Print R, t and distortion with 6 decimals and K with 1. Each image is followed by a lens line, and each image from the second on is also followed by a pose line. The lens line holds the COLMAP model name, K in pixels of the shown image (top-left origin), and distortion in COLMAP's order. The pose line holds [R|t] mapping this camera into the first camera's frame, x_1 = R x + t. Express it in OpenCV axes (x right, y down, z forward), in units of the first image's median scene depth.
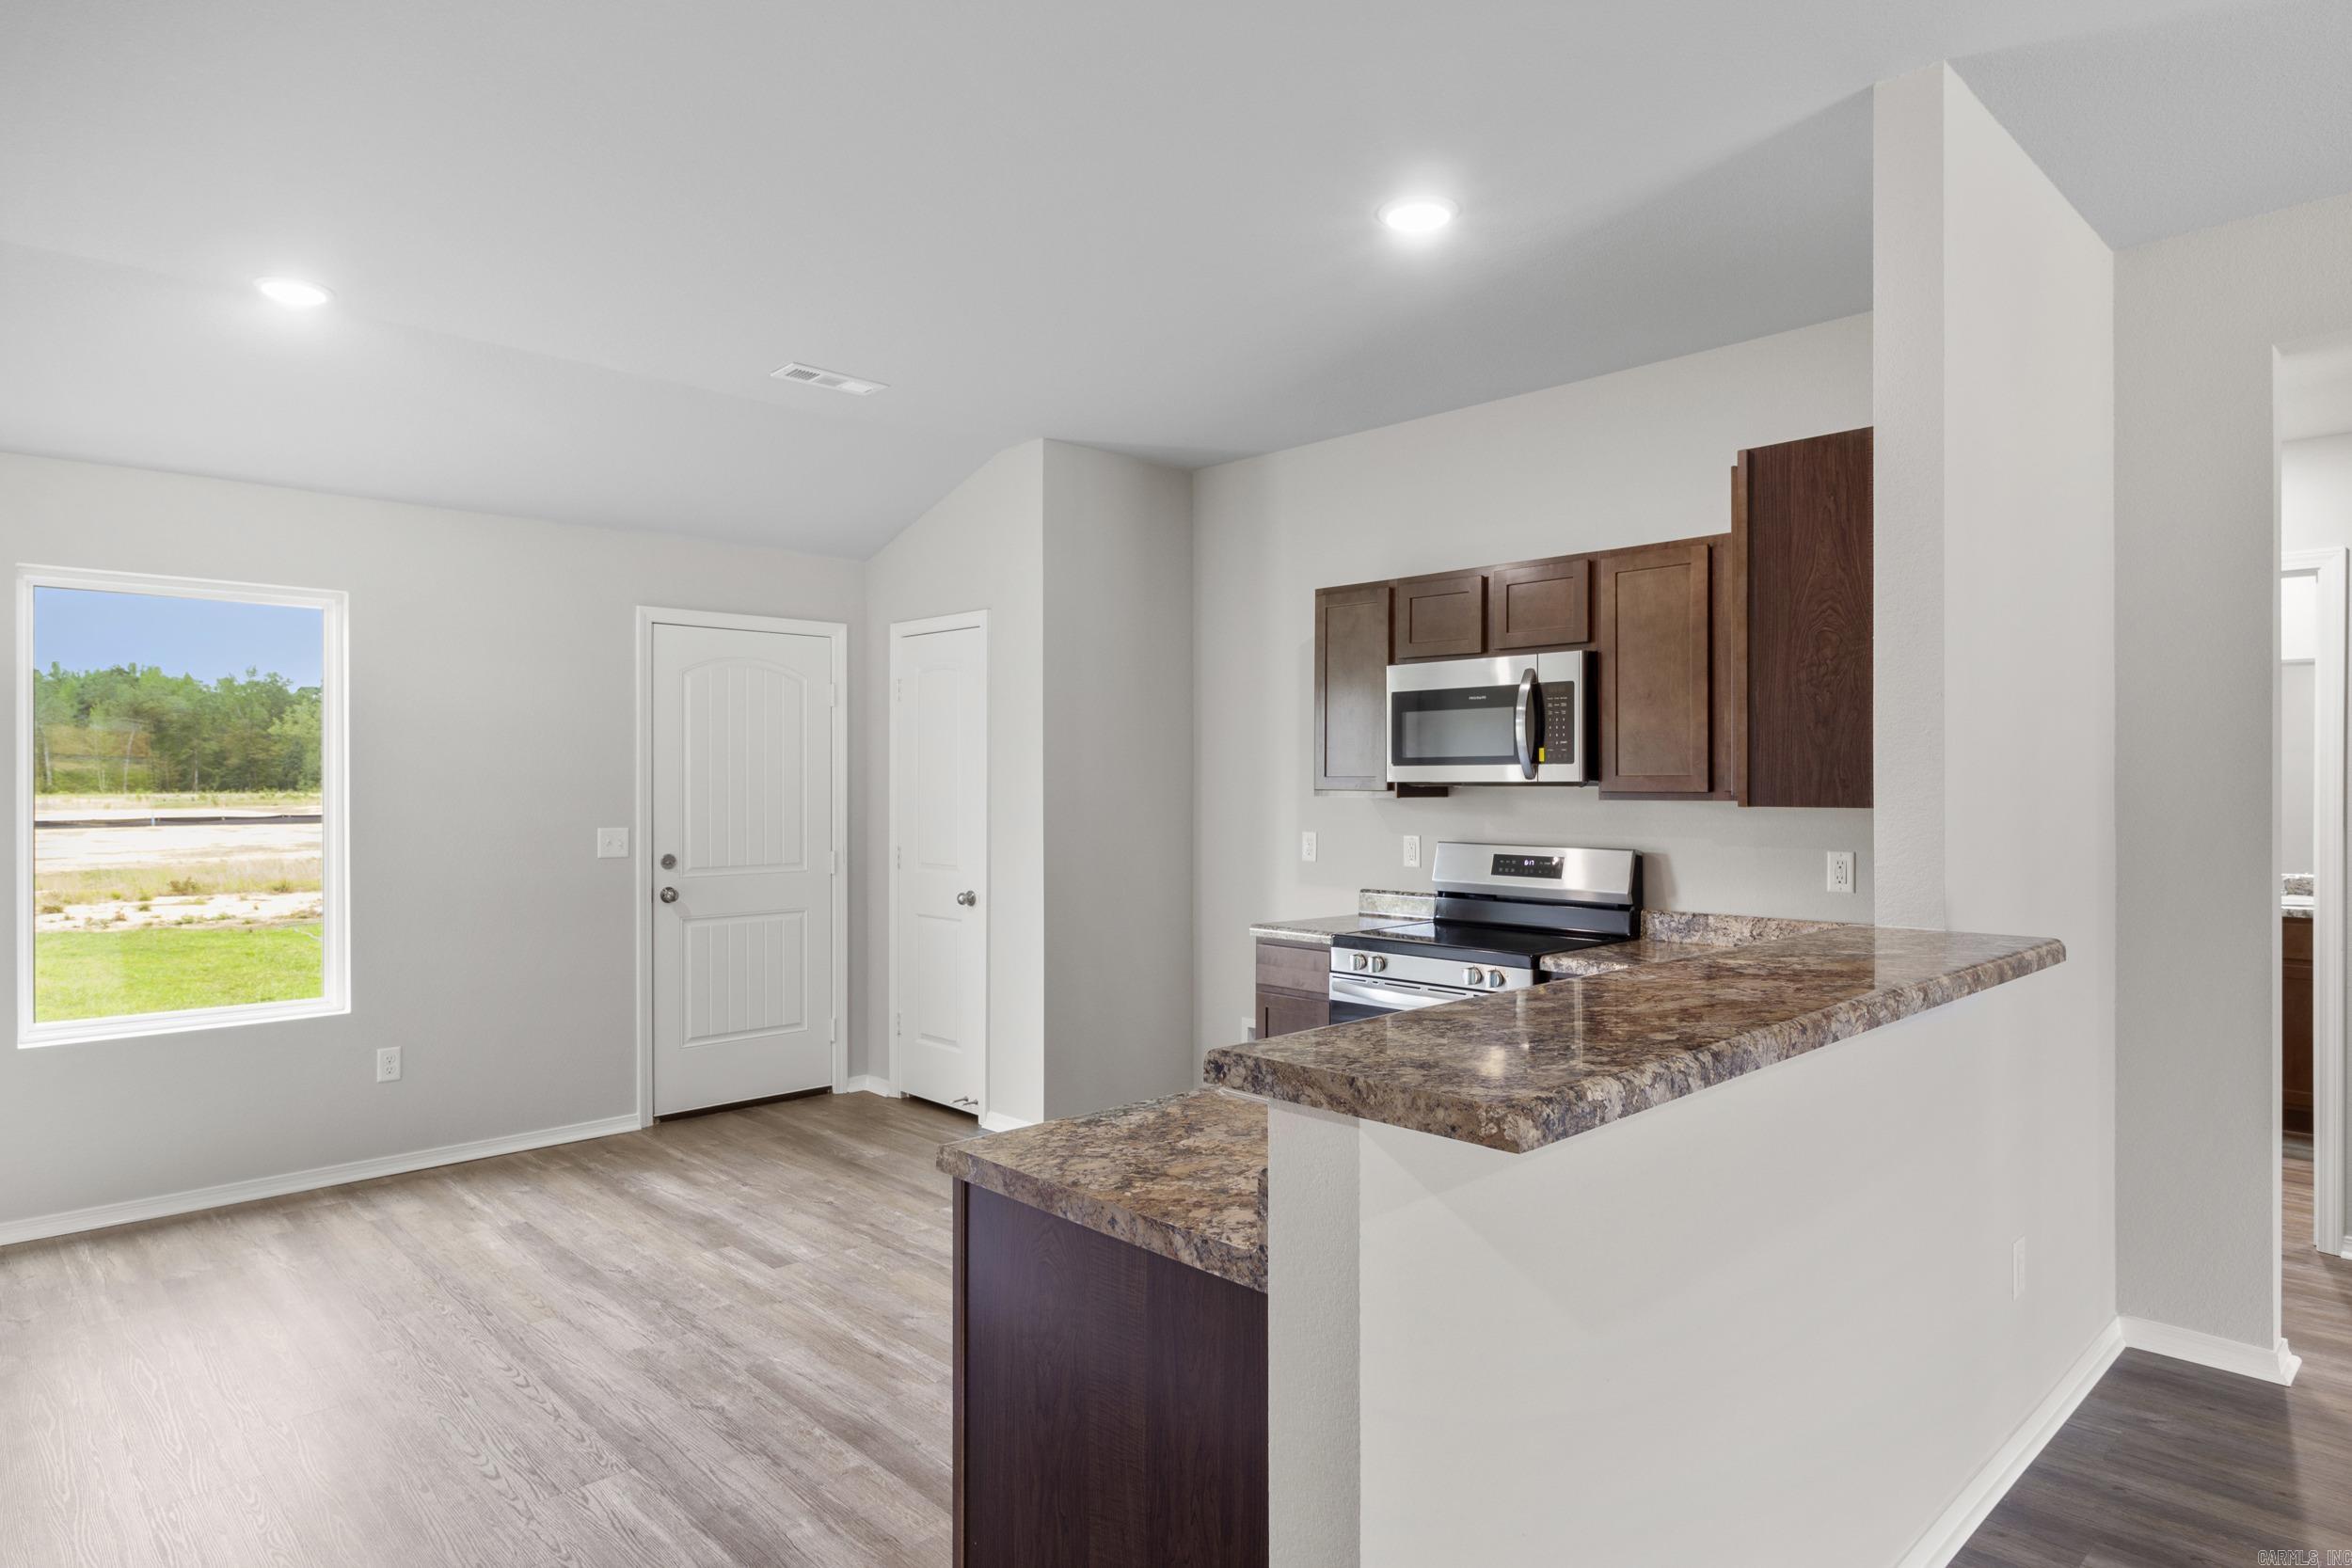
lens RADIAL K [[1339.7, 0, 1201.2], [0, 1339.7, 783.4], [0, 0, 1]] dist [0.002586, 0.000106]
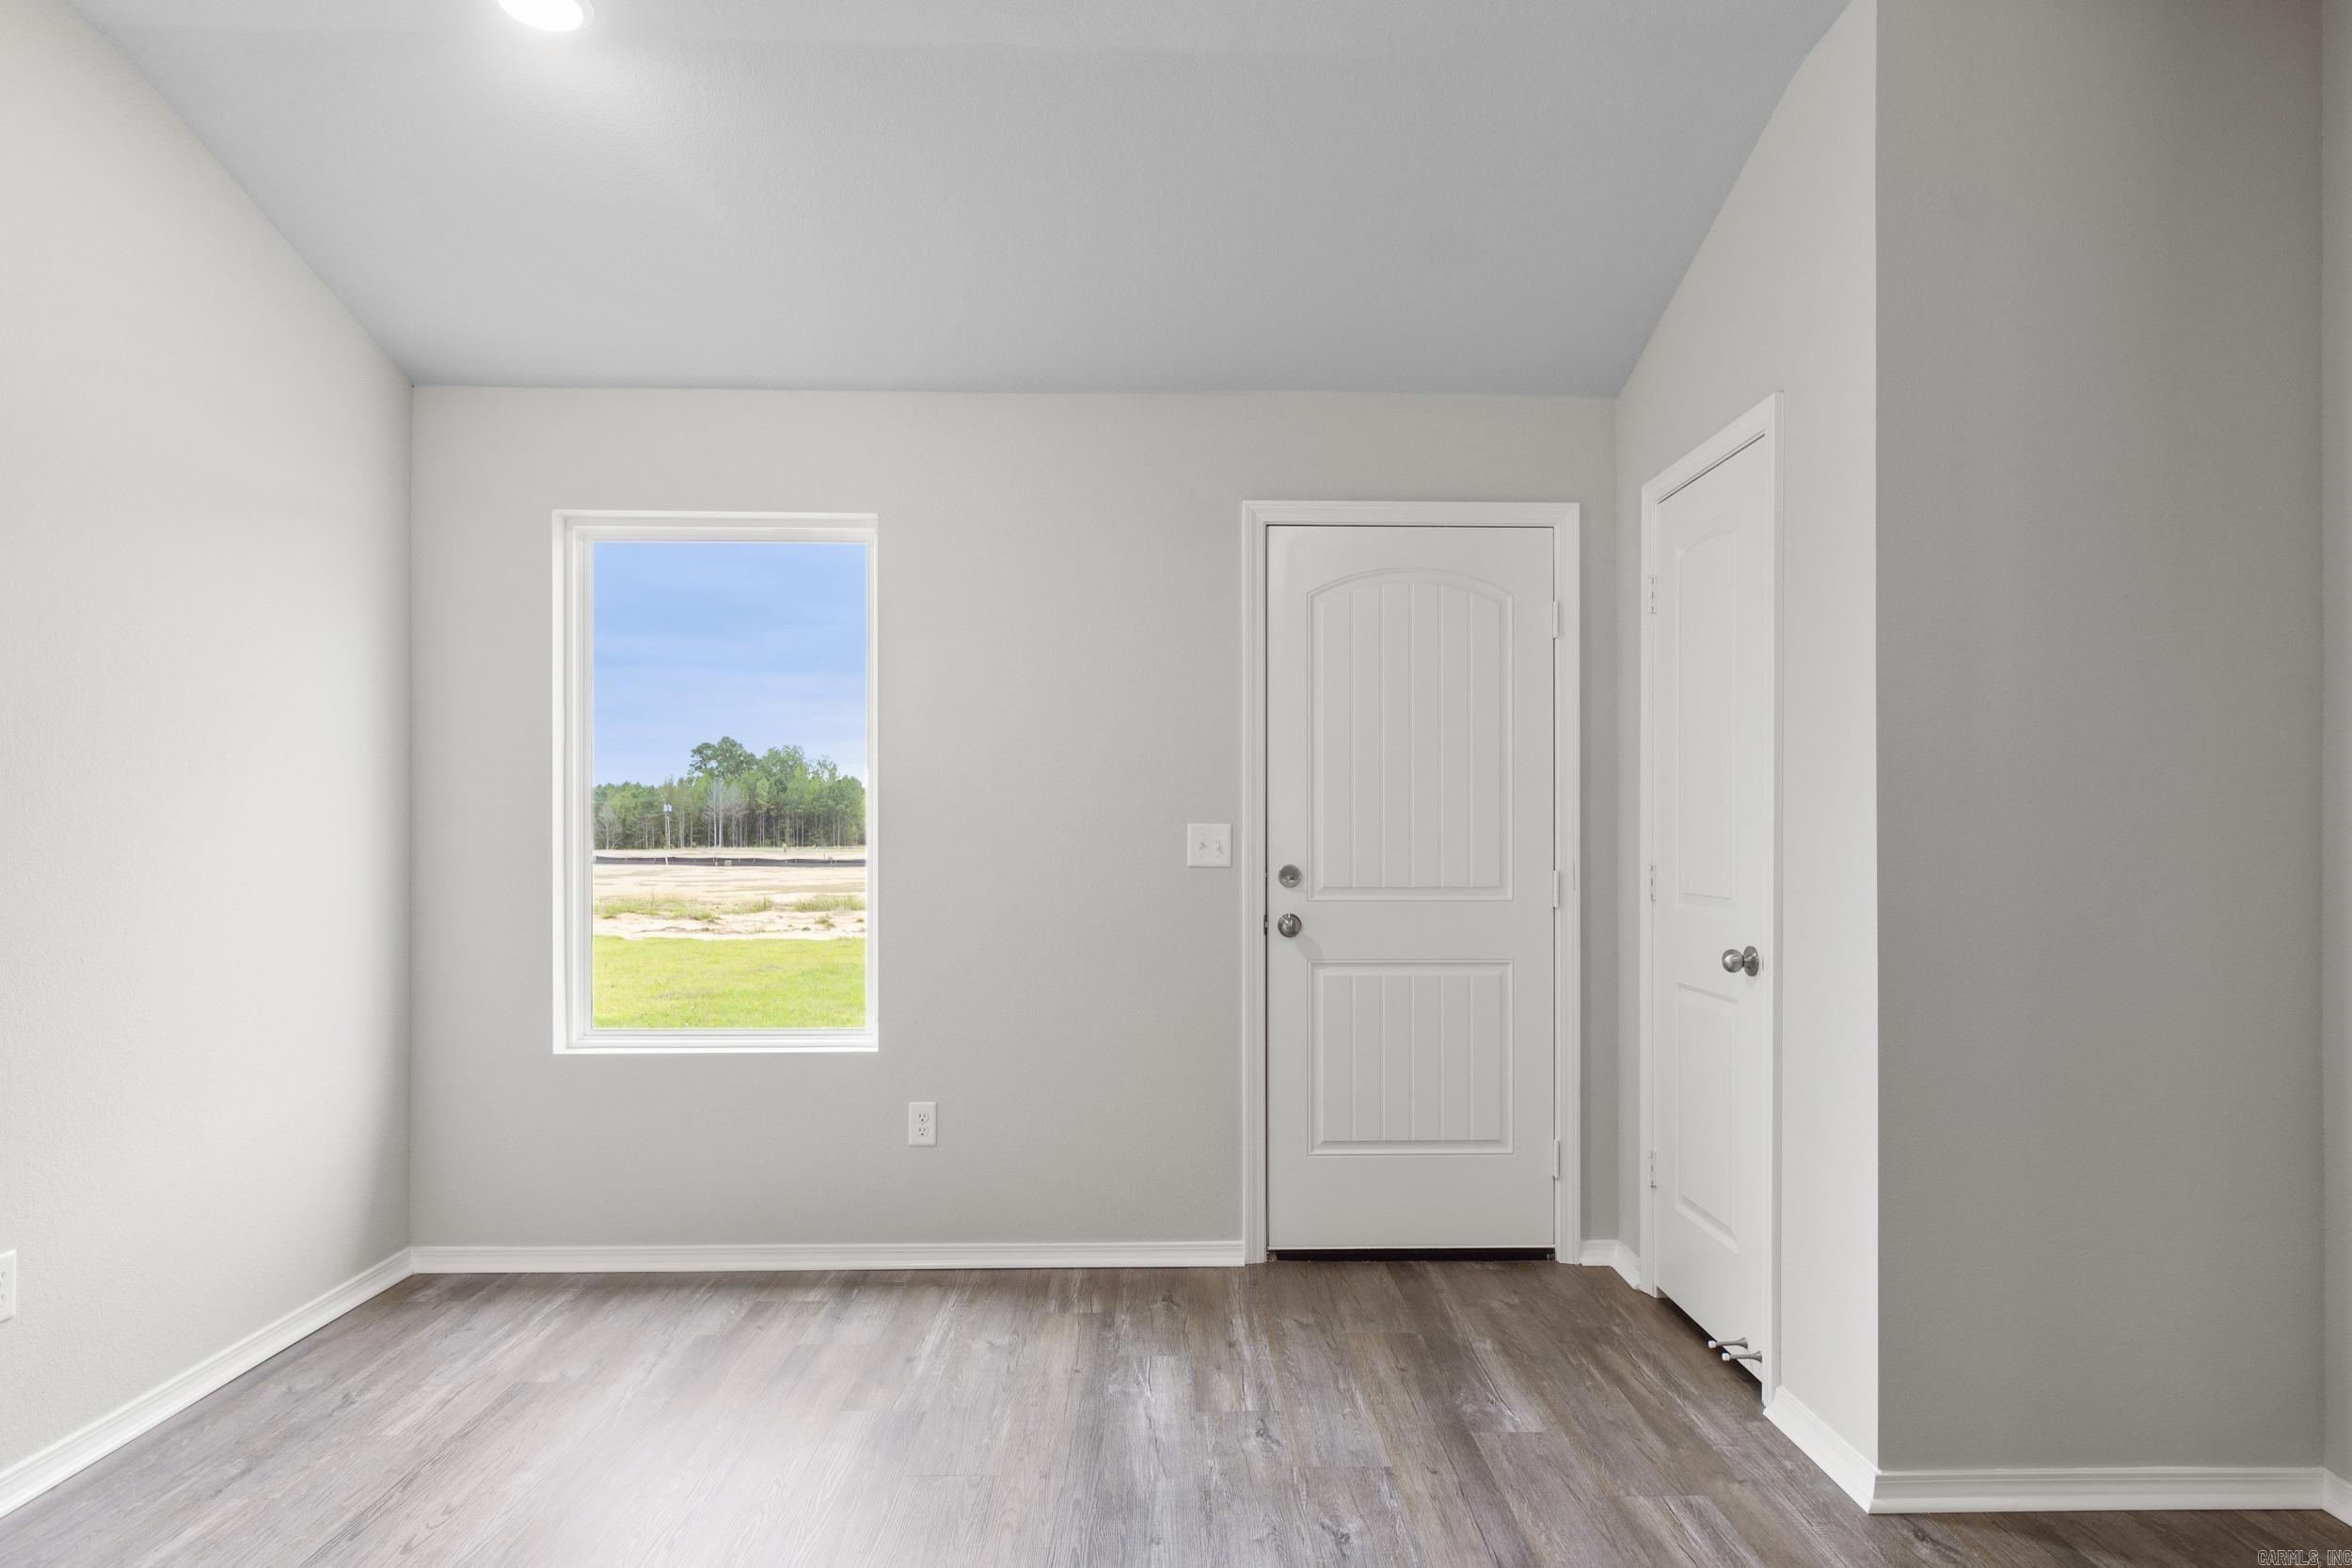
lens RADIAL K [[1301.4, 0, 1190.2], [0, 1301.4, 827.8], [0, 0, 1]] dist [0.000871, 0.000627]
pose [[0.729061, -0.001364, -0.684447, 0.018218], [-0.001814, 0.999991, -0.003926, 0.042616], [0.684446, 0.004104, 0.729052, 0.563796]]
